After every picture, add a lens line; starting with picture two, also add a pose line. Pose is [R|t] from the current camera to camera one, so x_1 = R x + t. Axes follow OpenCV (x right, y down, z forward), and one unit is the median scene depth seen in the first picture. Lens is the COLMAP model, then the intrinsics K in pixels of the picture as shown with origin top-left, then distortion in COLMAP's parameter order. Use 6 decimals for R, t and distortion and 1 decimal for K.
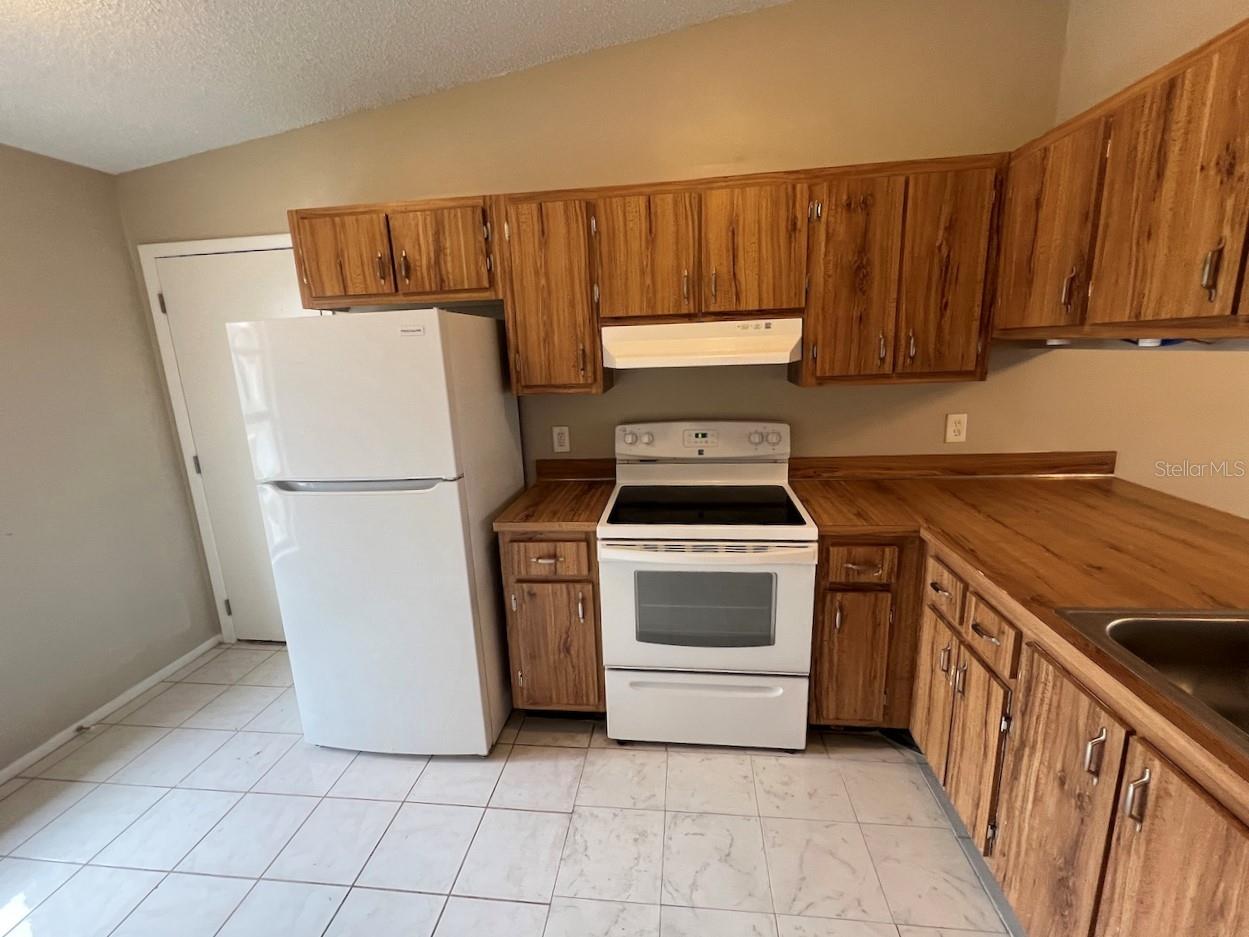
lens RADIAL K [[531.4, 0, 624.2], [0, 531.4, 464.4], [0, 0, 1]] dist [-0.001751, -0.000254]
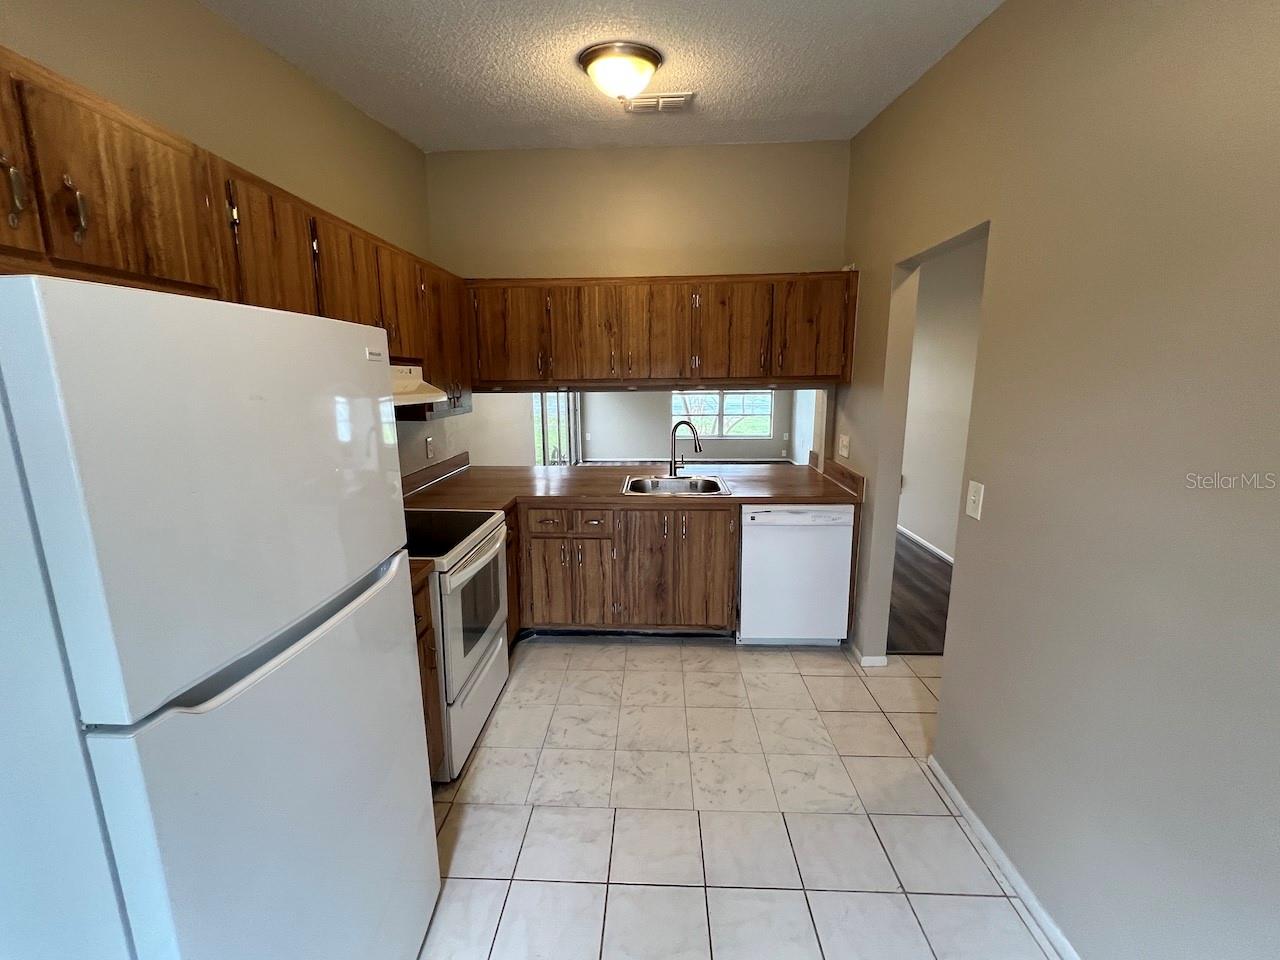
lens RADIAL K [[514.7, 0, 641.4], [0, 514.7, 469.9], [0, 0, 1]] dist [-0.000864, 0.000266]
pose [[-0.062371, -0.135874, 0.988761, -0.940738], [0.229029, 0.962304, 0.146685, -0.097783], [-0.971419, 0.235604, -0.028901, 0.578794]]
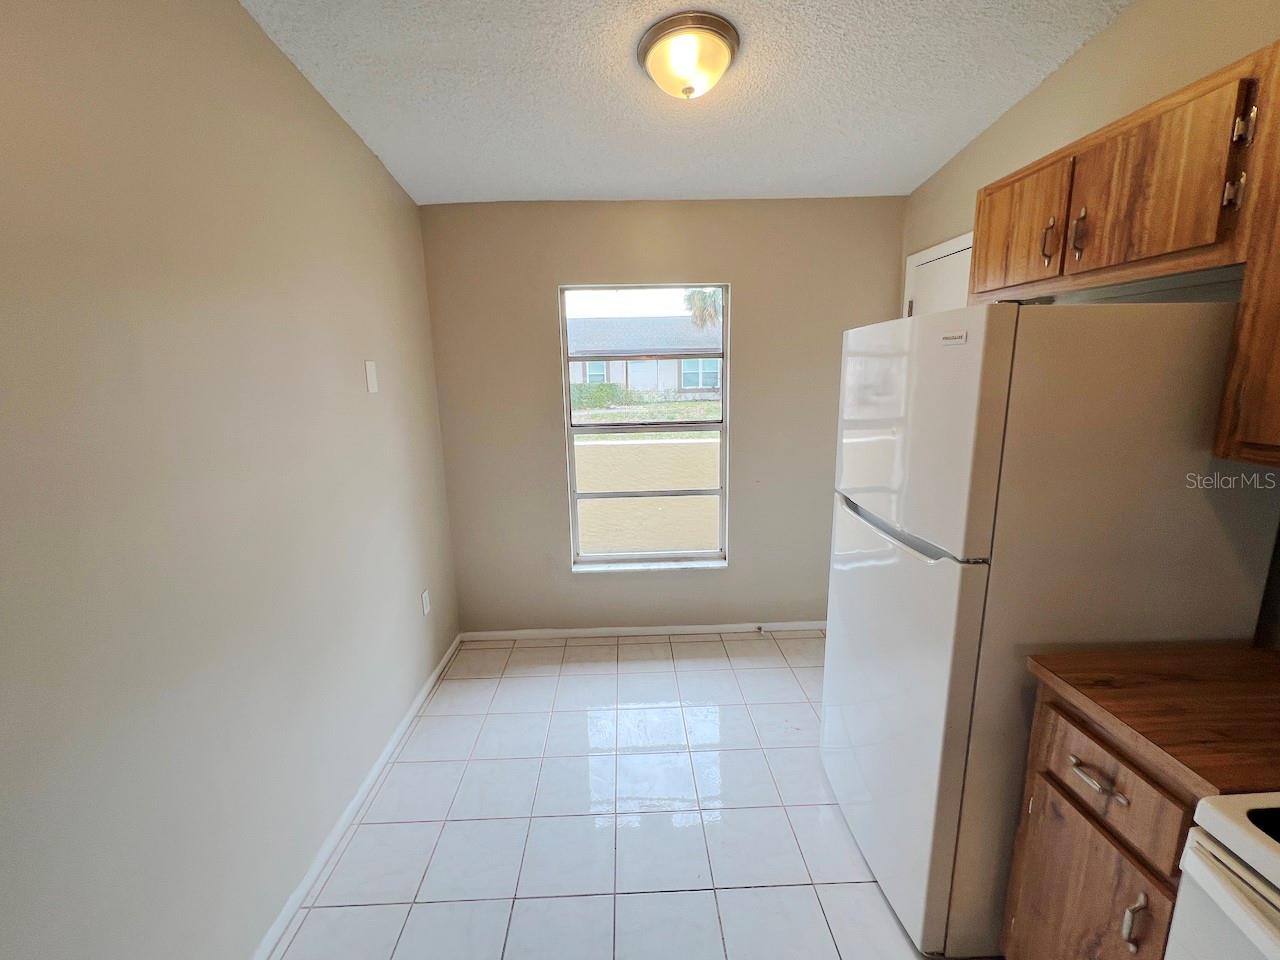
lens RADIAL K [[544.6, 0, 639.7], [0, 544.6, 475.8], [0, 0, 1]] dist [-0.001751, -0.000254]
pose [[0.132143, 0.229817, -0.964221, 0.227175], [-0.201169, 0.958726, 0.200938, -0.114248], [0.970603, 0.167418, 0.172921, 0.416945]]
